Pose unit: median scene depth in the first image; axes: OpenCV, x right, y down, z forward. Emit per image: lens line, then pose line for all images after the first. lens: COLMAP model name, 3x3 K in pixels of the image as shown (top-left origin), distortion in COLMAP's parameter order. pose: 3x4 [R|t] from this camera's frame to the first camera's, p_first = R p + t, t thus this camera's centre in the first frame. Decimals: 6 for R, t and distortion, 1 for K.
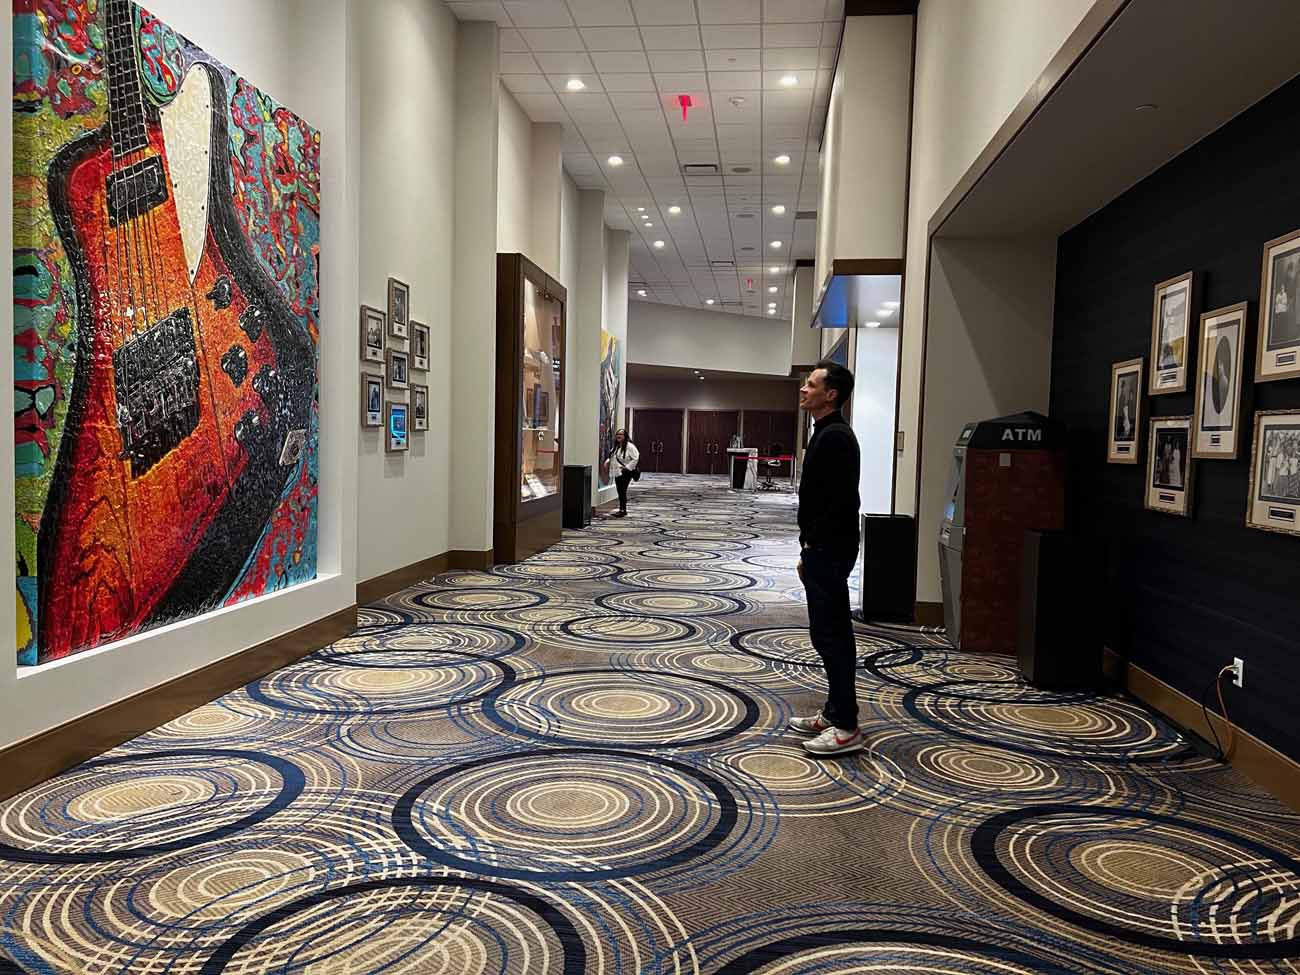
lens RADIAL K [[986.6, 0, 655.0], [0, 986.6, 491.6], [0, 0, 1]] dist [0.044011, -0.028165]
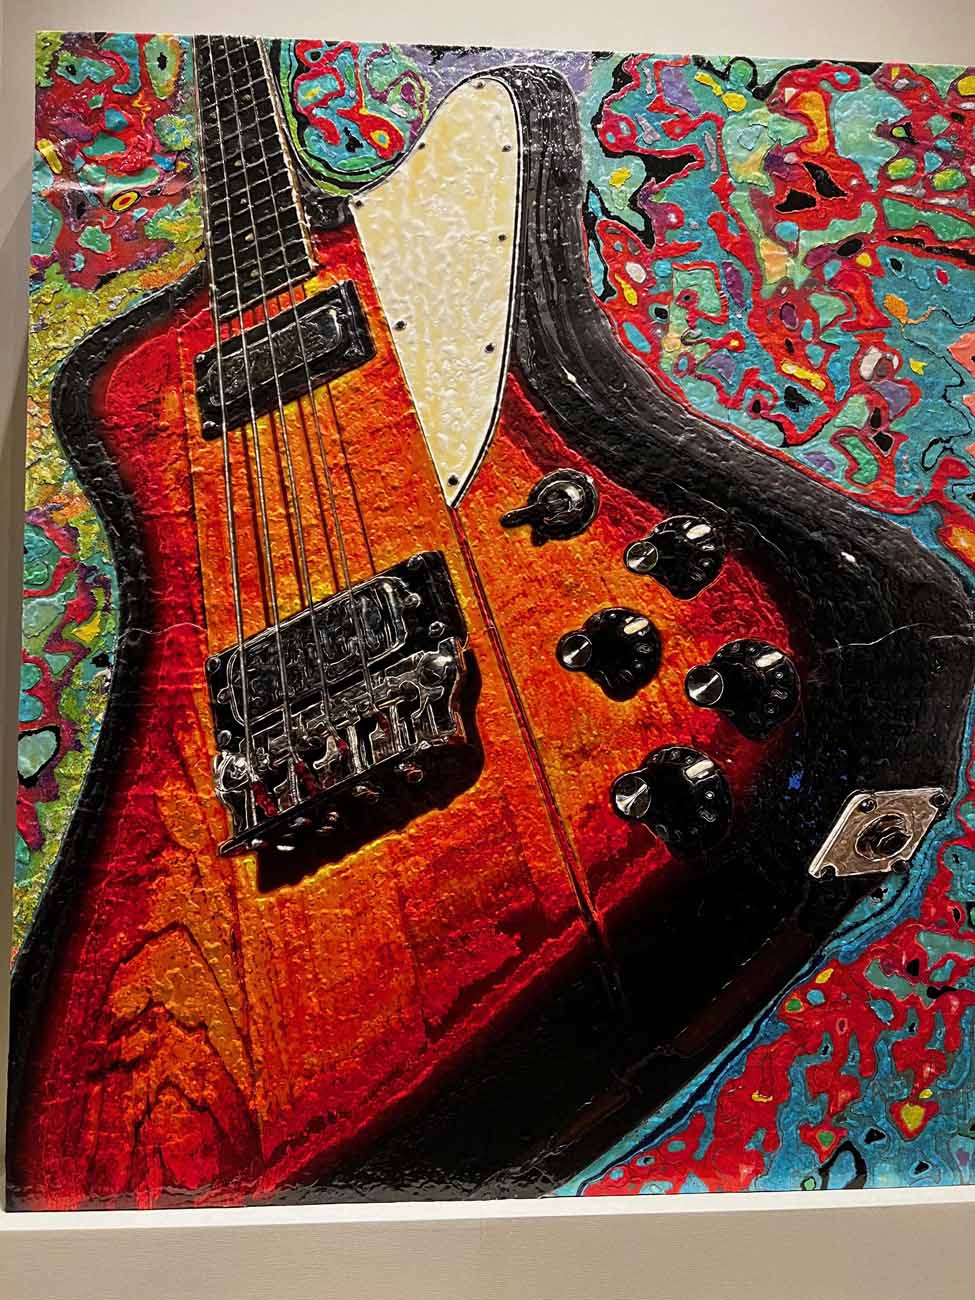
lens RADIAL K [[986.6, 0, 488.5], [0, 986.6, 653.9], [0, 0, 1]] dist [0.044011, -0.028165]
pose [[0.164140, -0.086074, -0.982675, 0.022304], [-0.050173, 0.994168, -0.095461, -0.094718], [0.985160, 0.064973, 0.158864, 1.030236]]
